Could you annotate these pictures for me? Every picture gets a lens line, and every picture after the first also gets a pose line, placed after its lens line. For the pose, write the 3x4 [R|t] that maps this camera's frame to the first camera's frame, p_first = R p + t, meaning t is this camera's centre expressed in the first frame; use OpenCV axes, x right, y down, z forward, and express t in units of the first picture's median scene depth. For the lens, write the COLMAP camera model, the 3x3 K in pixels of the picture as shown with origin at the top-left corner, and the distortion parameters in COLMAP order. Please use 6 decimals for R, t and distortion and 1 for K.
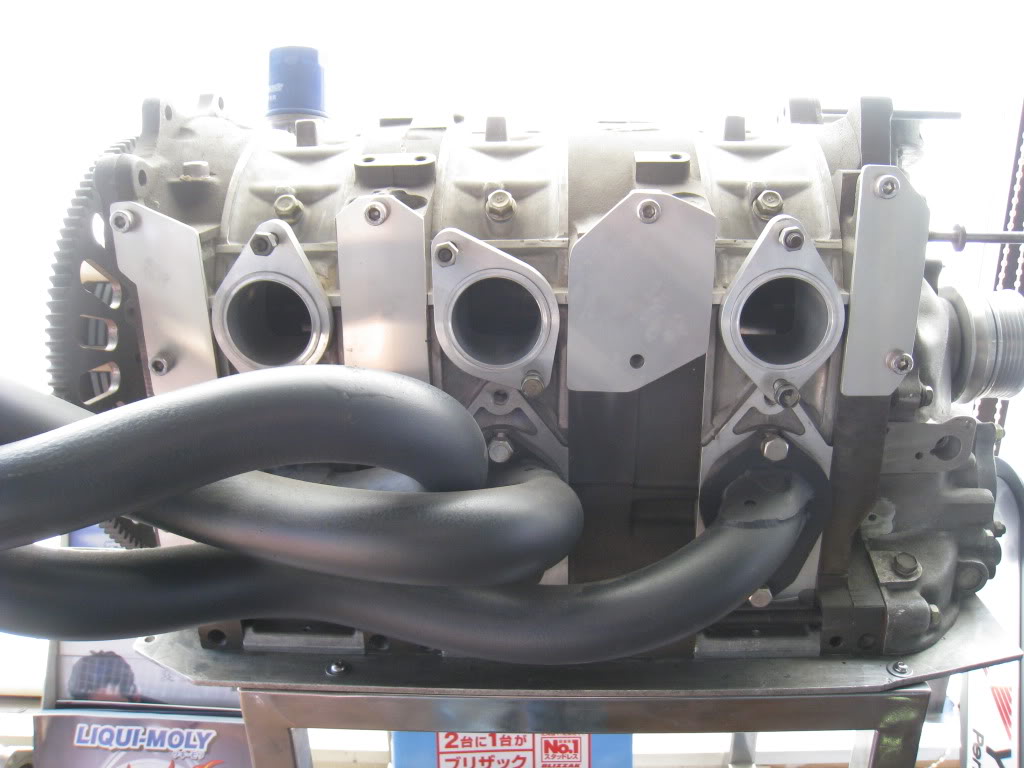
lens RADIAL K [[853.4, 0, 512.0], [0, 853.4, 384.0], [0, 0, 1]] dist [-0.150273, 0.104167]
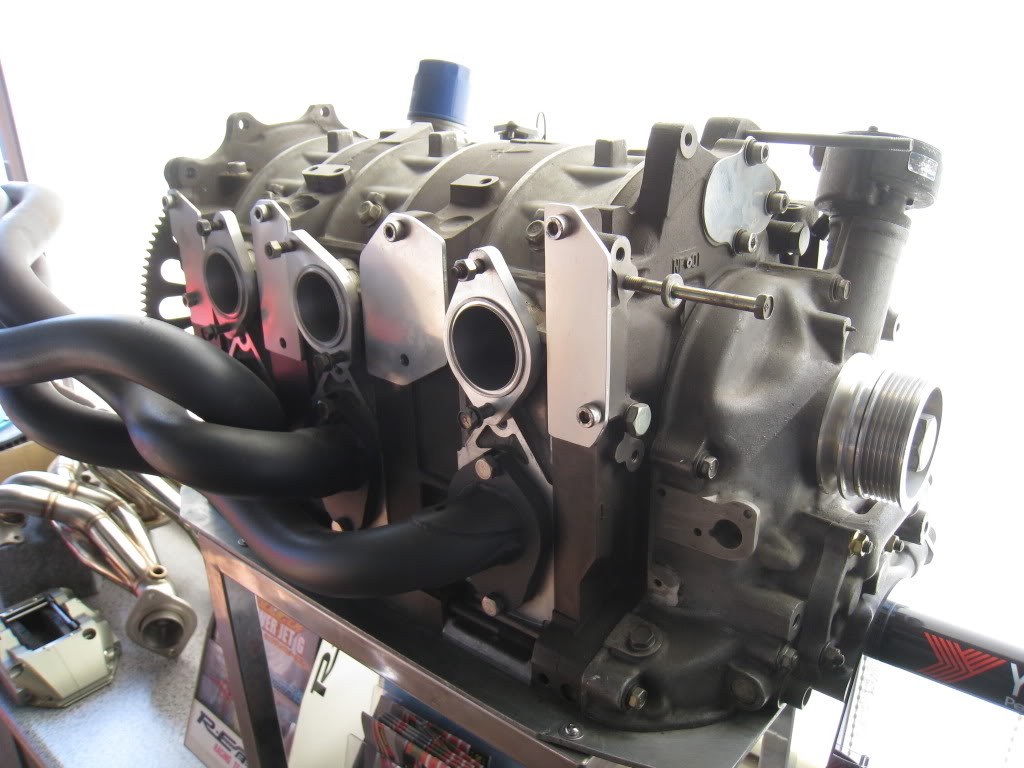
lens RADIAL K [[853.4, 0, 512.0], [0, 853.4, 384.0], [0, 0, 1]] dist [-0.150273, 0.104167]
pose [[0.764388, 0.210331, -0.609485, 0.859162], [-0.175988, 0.977462, 0.116602, -0.137142], [0.620273, 0.018133, 0.784176, 0.175259]]
